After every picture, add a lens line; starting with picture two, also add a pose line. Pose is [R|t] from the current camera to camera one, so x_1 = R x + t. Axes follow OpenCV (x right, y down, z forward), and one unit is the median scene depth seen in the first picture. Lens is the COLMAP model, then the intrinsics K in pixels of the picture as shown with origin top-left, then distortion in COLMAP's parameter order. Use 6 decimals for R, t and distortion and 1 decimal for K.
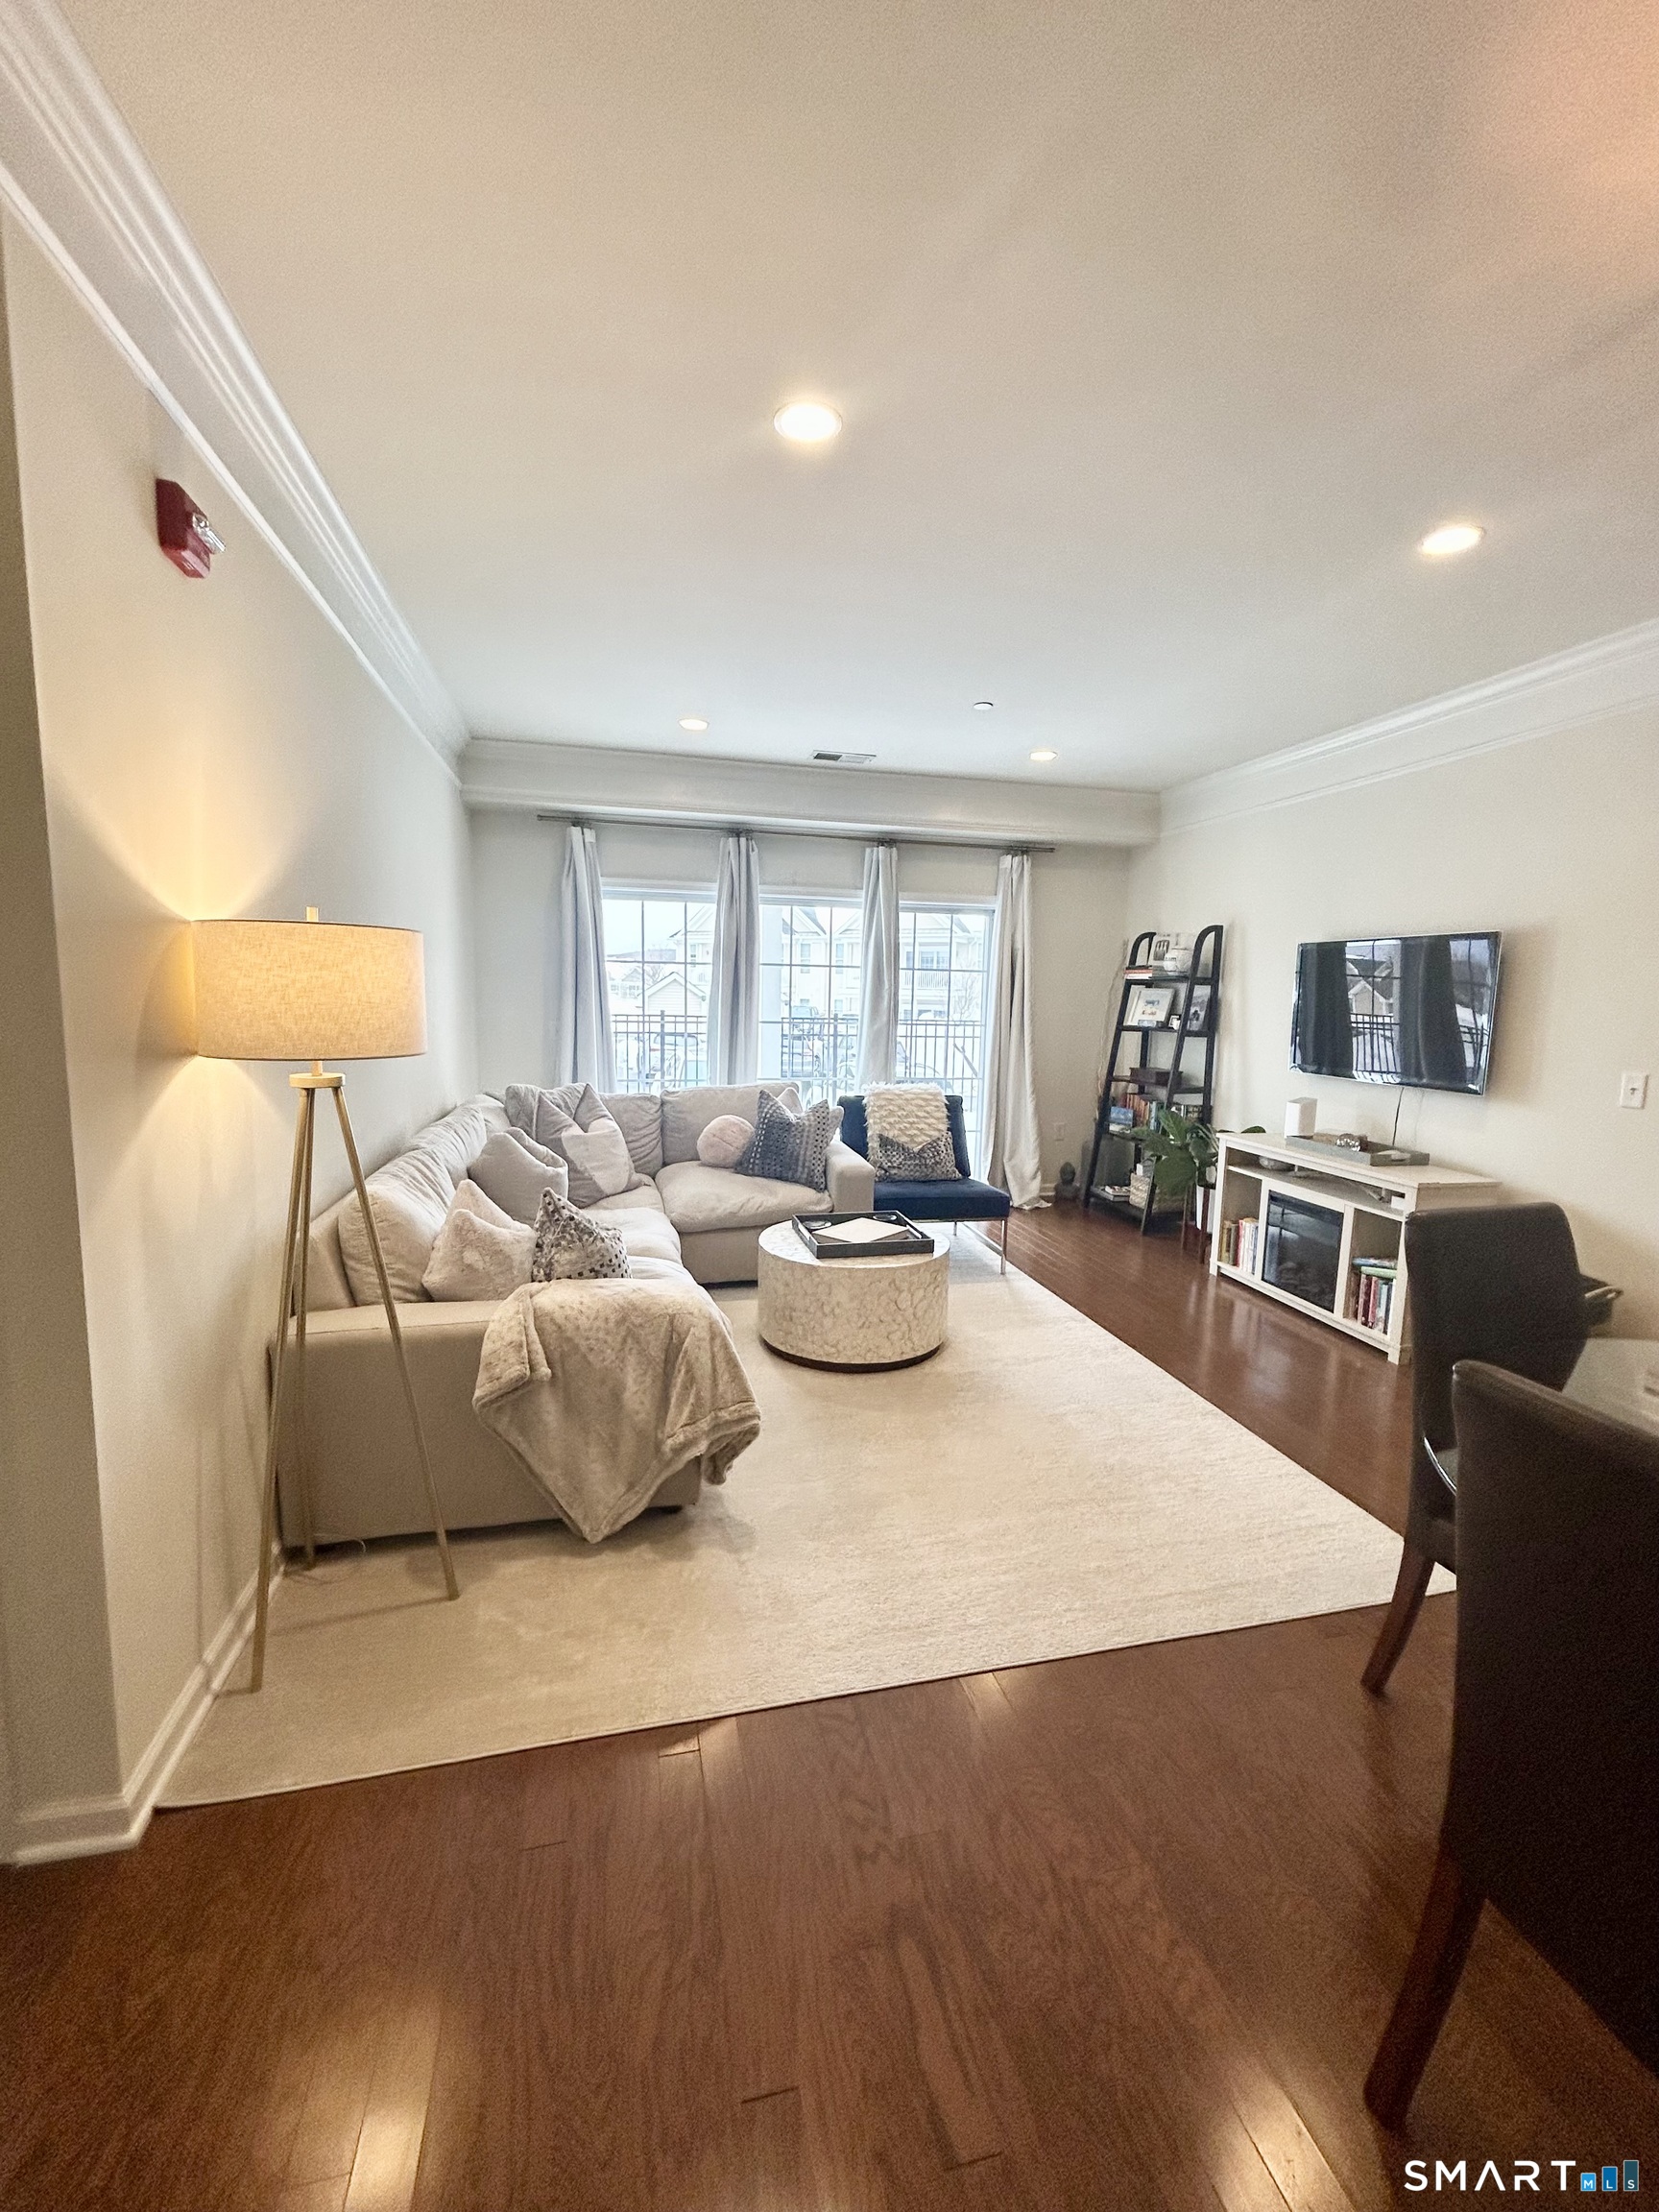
lens RADIAL K [[897.5, 0, 834.7], [0, 897.5, 1108.2], [0, 0, 1]] dist [0.000804, 0.000063]
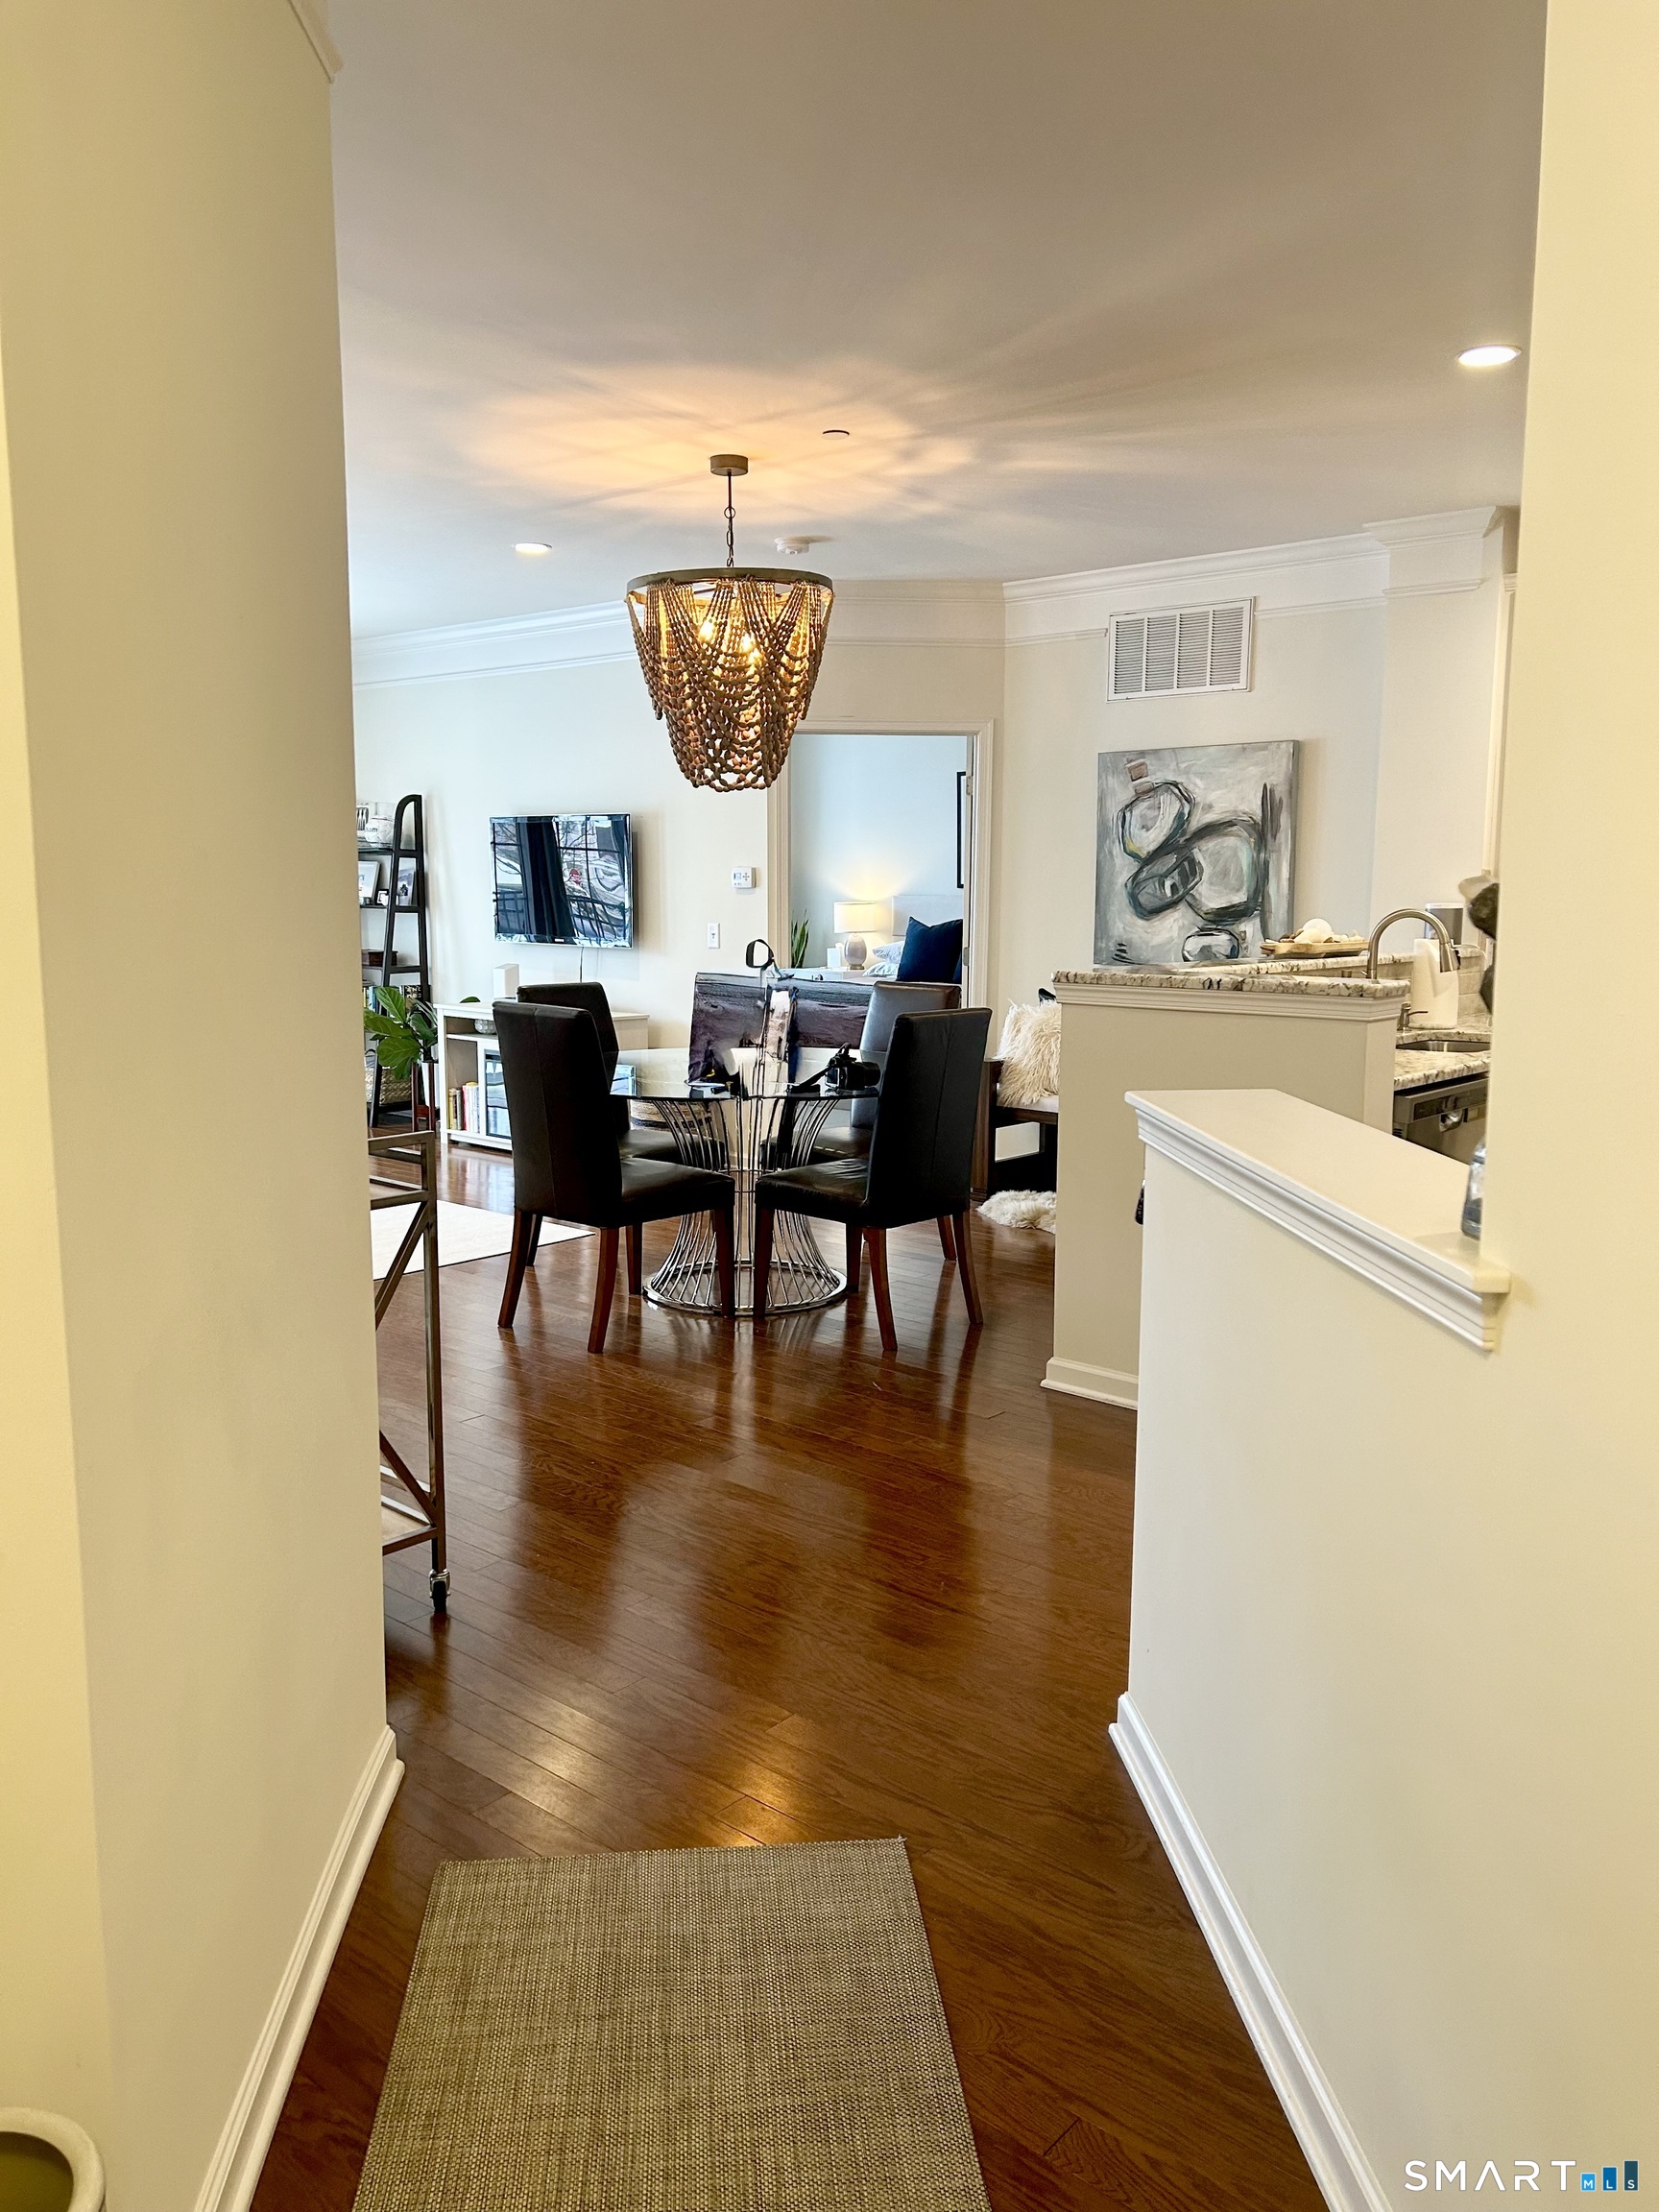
lens RADIAL K [[1666.2, 0, 832.5], [0, 1666.2, 1103.5], [0, 0, 1]] dist [0.013100, 0.001122]
pose [[0.813569, -0.092609, 0.574046, -0.264129], [0.092074, 0.995298, 0.030077, 0.111089], [-0.574133, 0.028385, 0.818270, -0.702307]]
